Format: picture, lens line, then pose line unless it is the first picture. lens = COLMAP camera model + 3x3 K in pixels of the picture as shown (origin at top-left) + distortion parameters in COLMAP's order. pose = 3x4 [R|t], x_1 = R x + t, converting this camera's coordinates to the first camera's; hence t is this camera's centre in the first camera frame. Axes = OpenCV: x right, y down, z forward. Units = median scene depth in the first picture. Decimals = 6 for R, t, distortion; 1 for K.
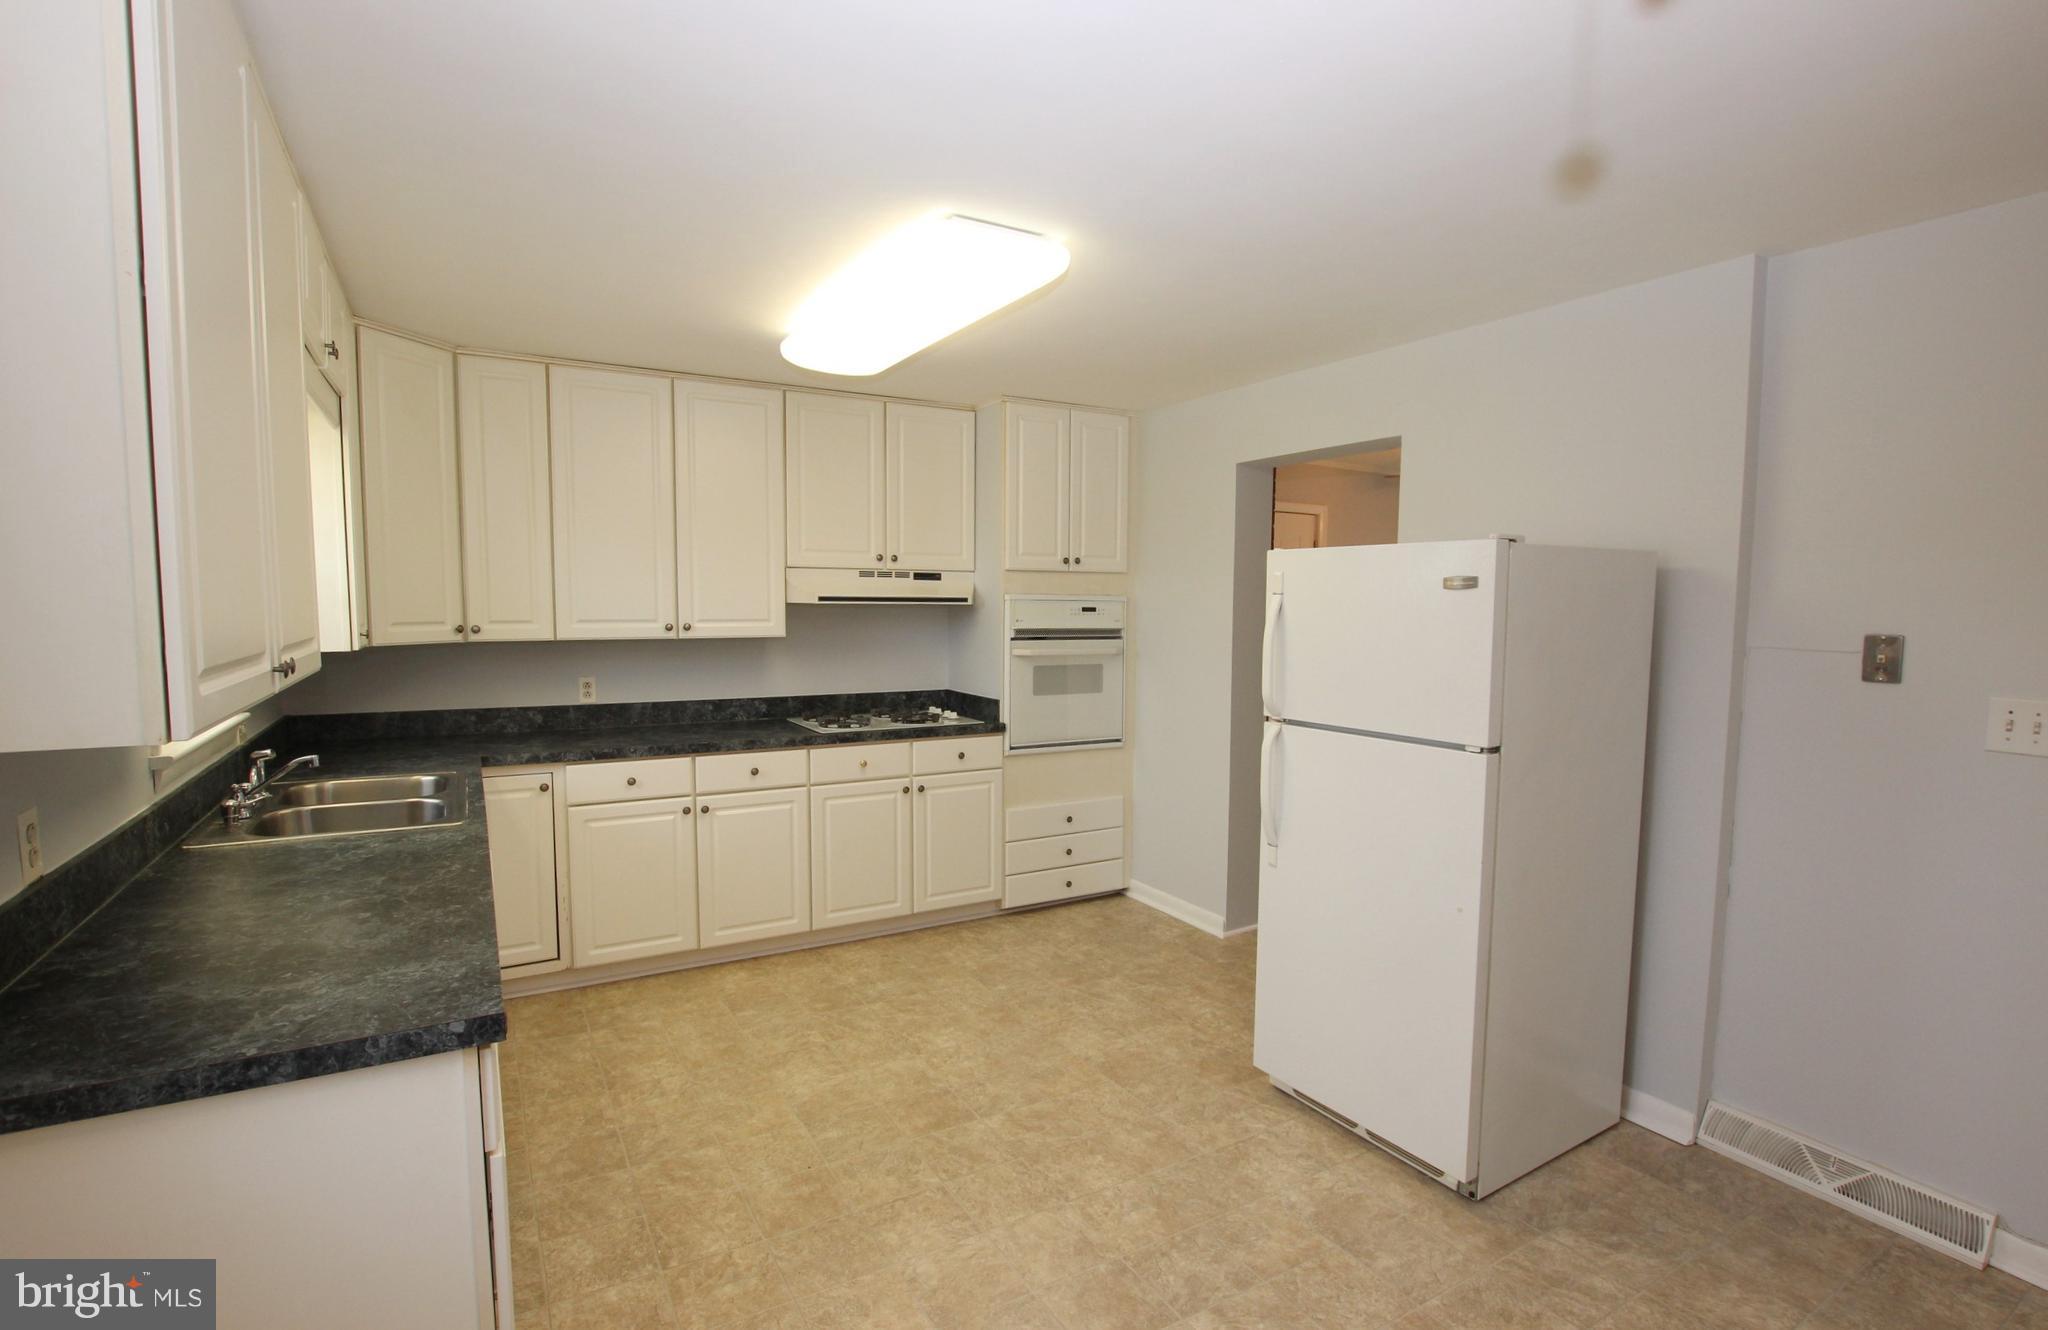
lens RADIAL K [[967.3, 0, 1036.3], [0, 967.3, 682.2], [0, 0, 1]] dist [-0.033396, 0.003390]
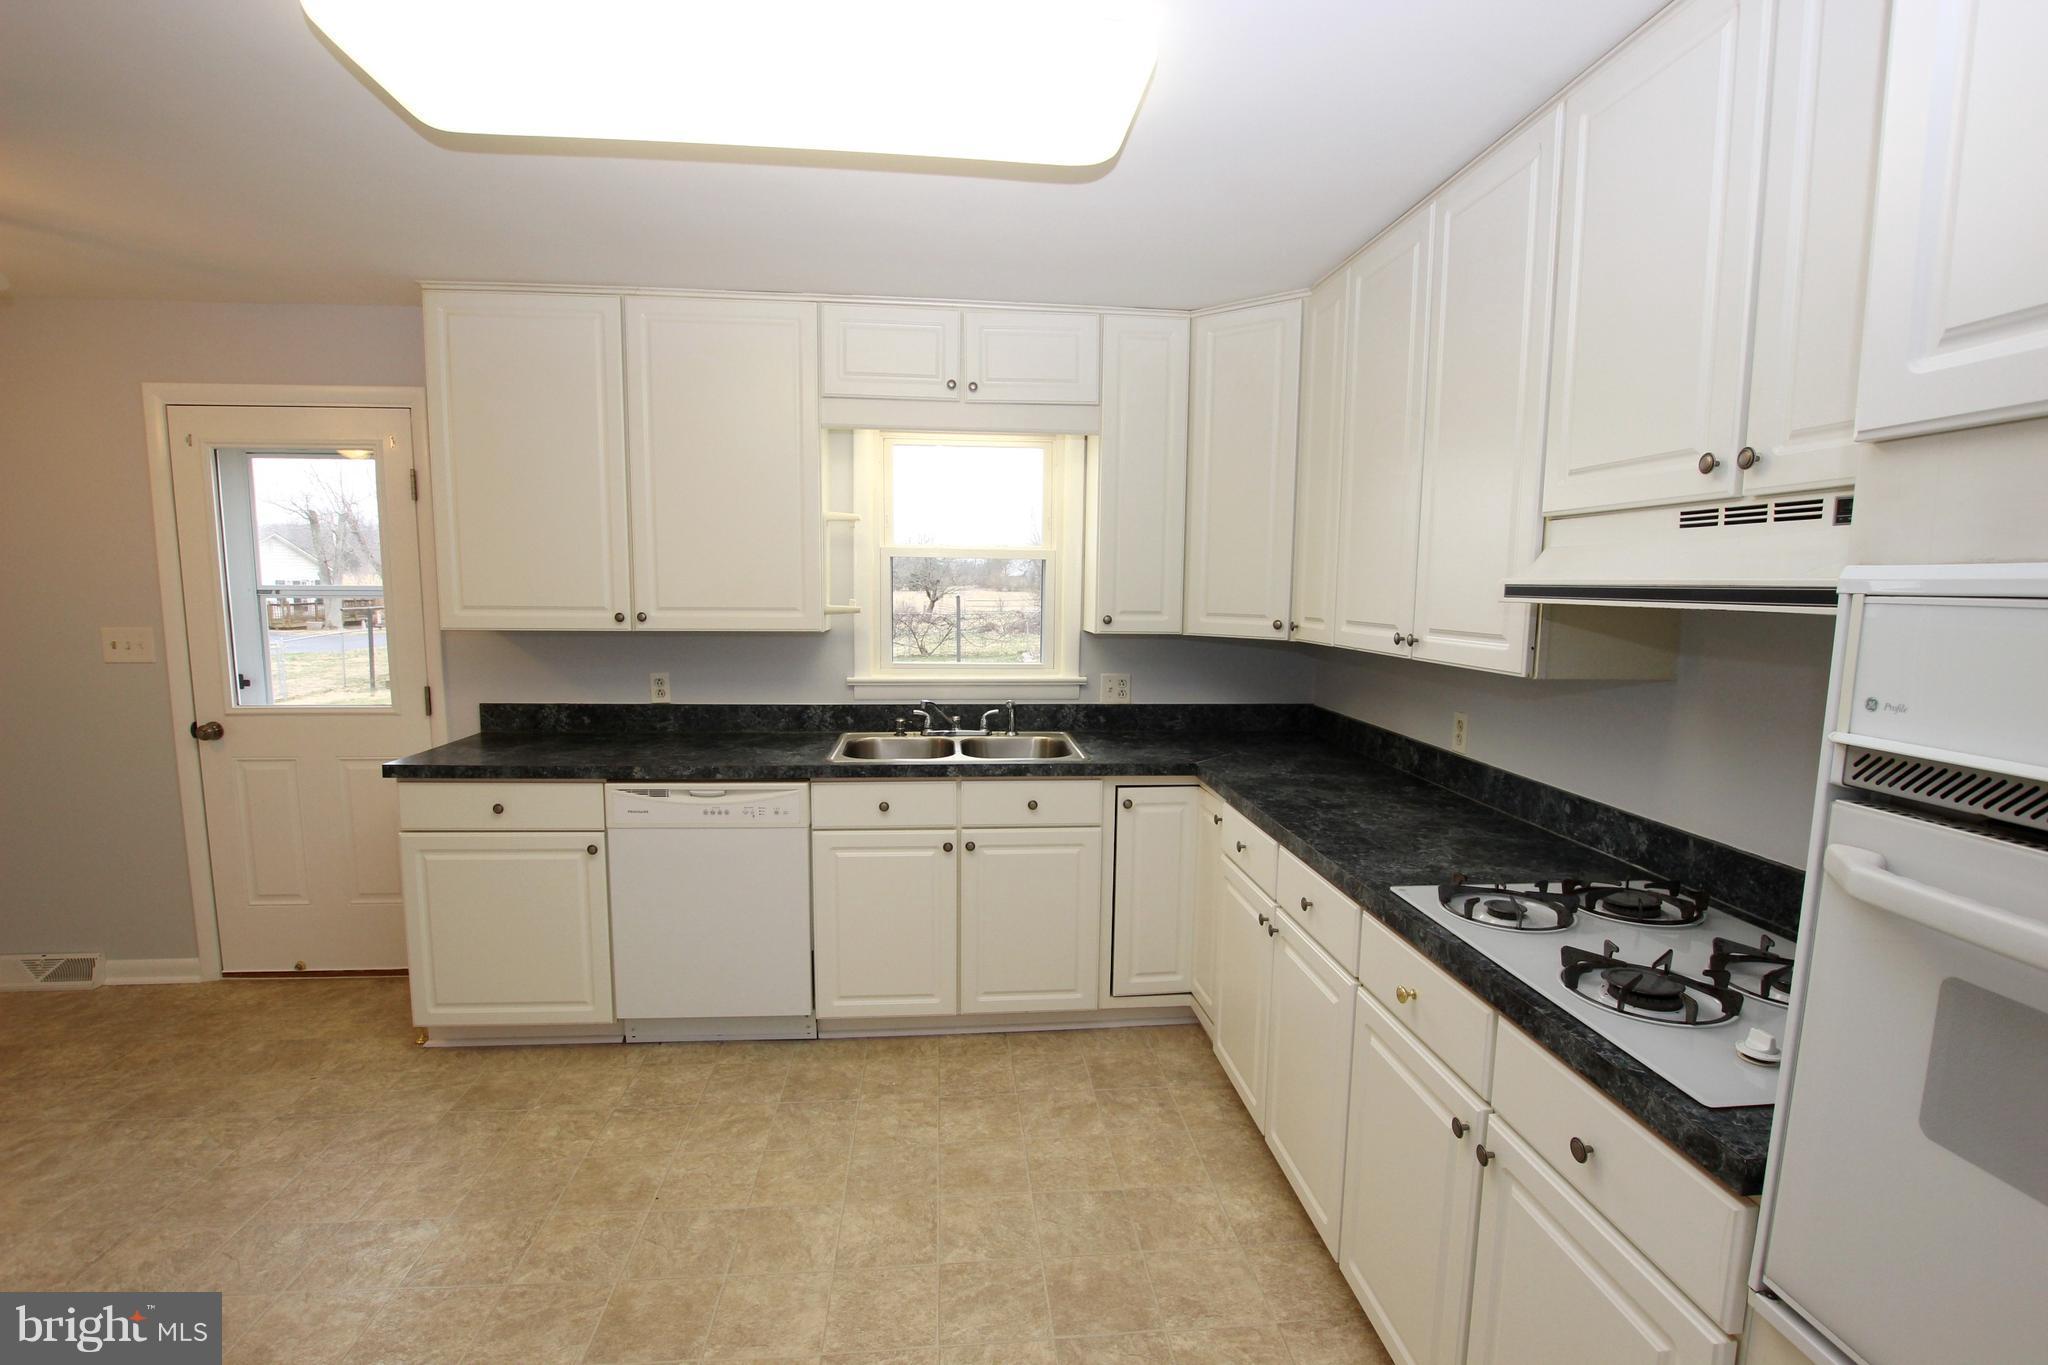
lens RADIAL K [[943.8, 0, 1034.3], [0, 943.8, 696.6], [0, 0, 1]] dist [-0.034207, 0.002441]
pose [[-0.418348, 0.093896, -0.903420, 0.279379], [-0.092794, 0.985020, 0.145347, -0.099343], [0.903534, 0.144637, -0.403368, 1.207911]]
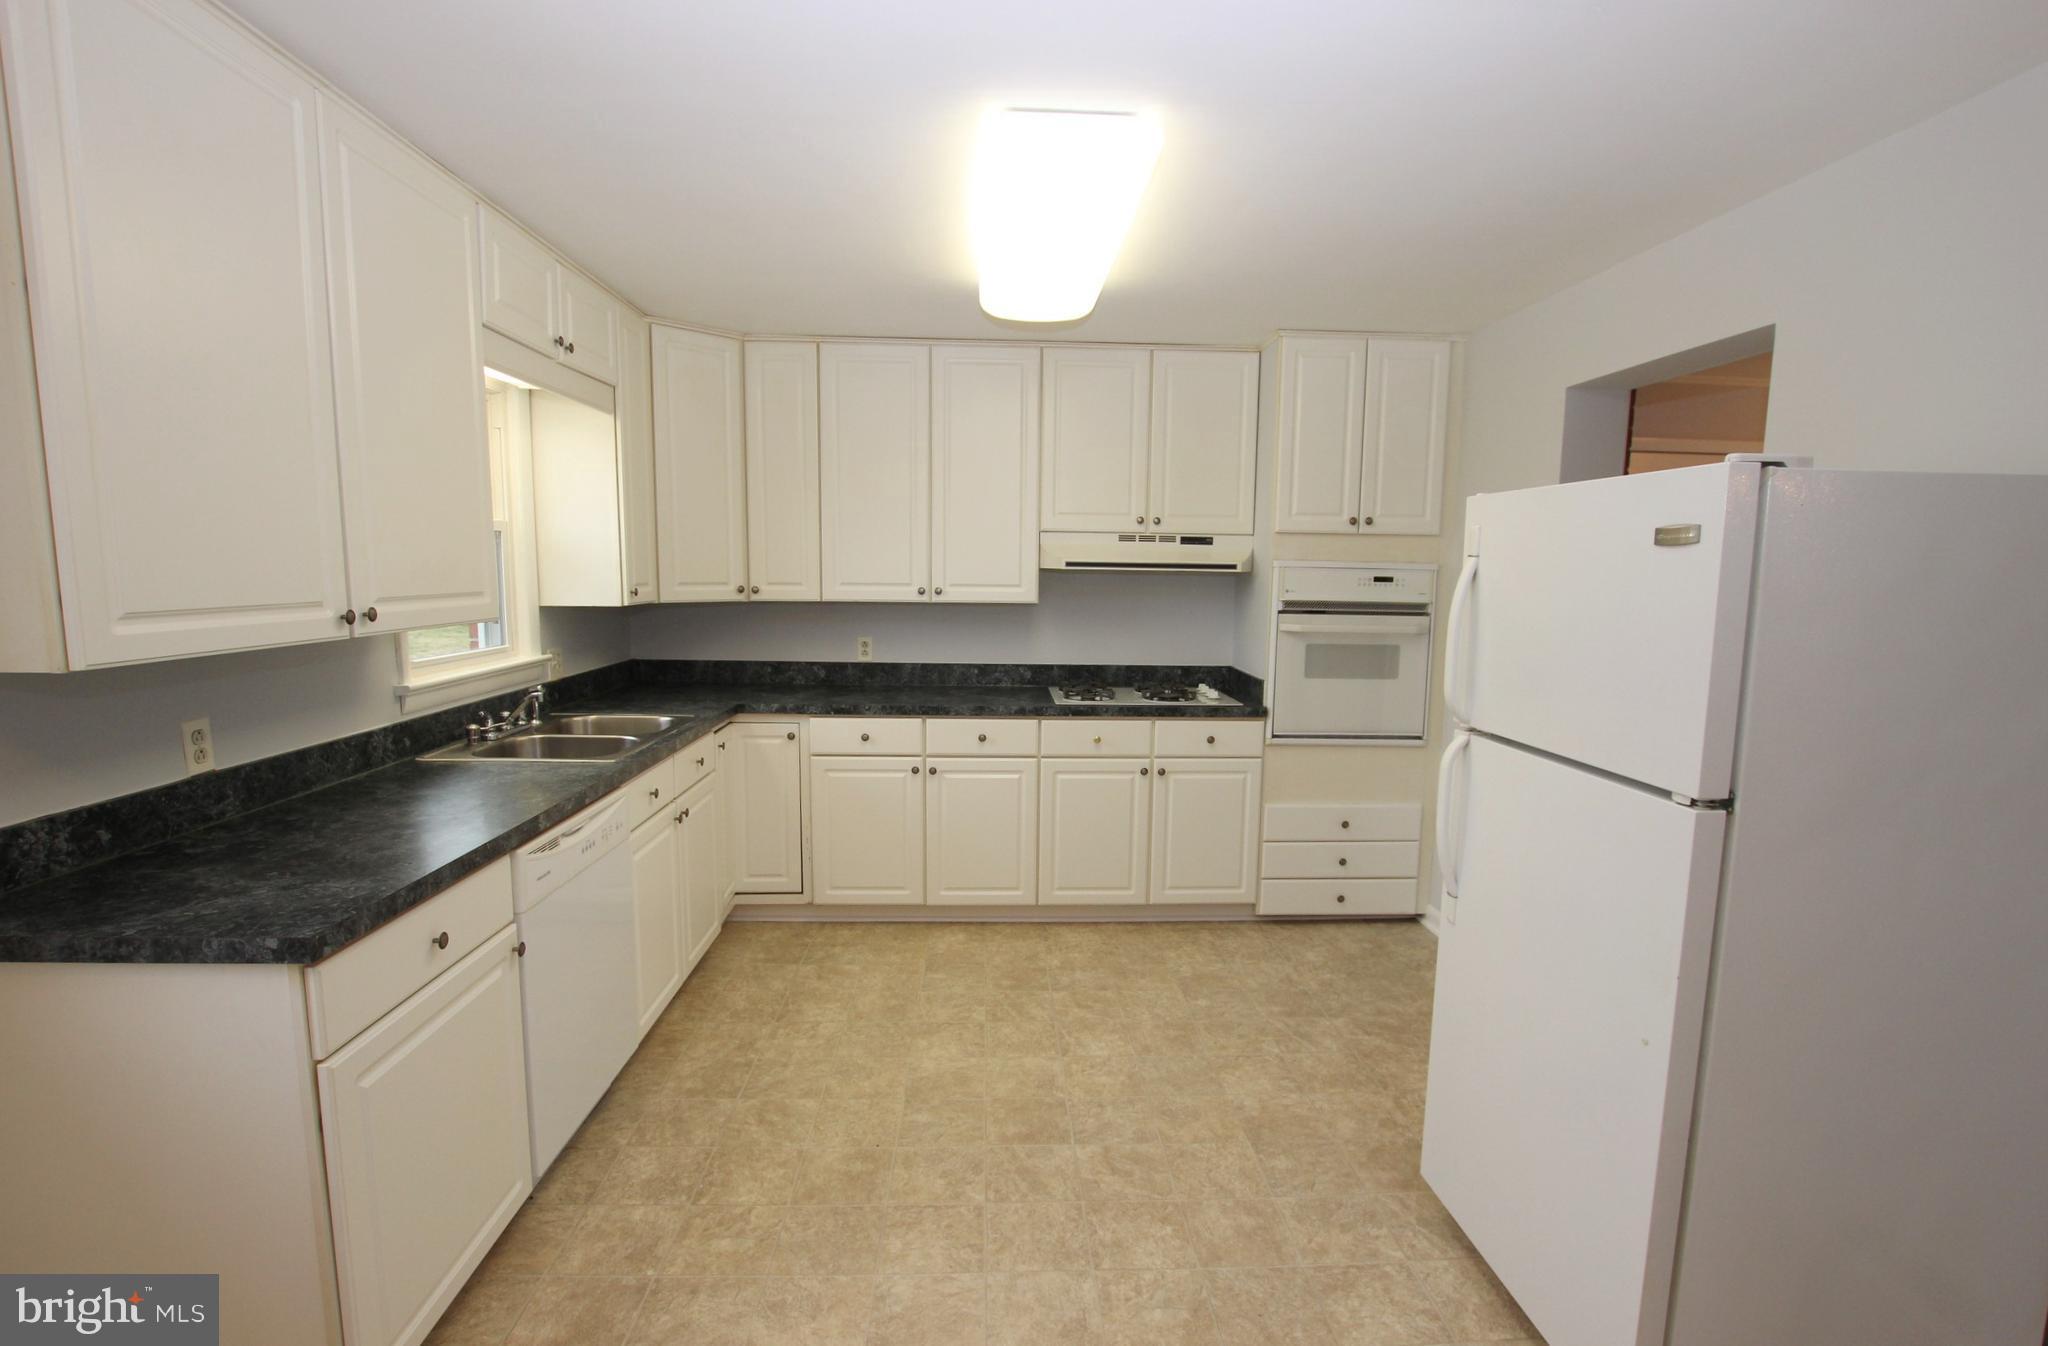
lens RADIAL K [[965.5, 0, 1032.9], [0, 965.5, 692.3], [0, 0, 1]] dist [-0.034306, 0.005141]
pose [[0.883061, 0.063890, -0.464888, 0.244237], [-0.044898, 0.997646, 0.051825, -0.009328], [0.467105, -0.024892, 0.883851, 0.165511]]
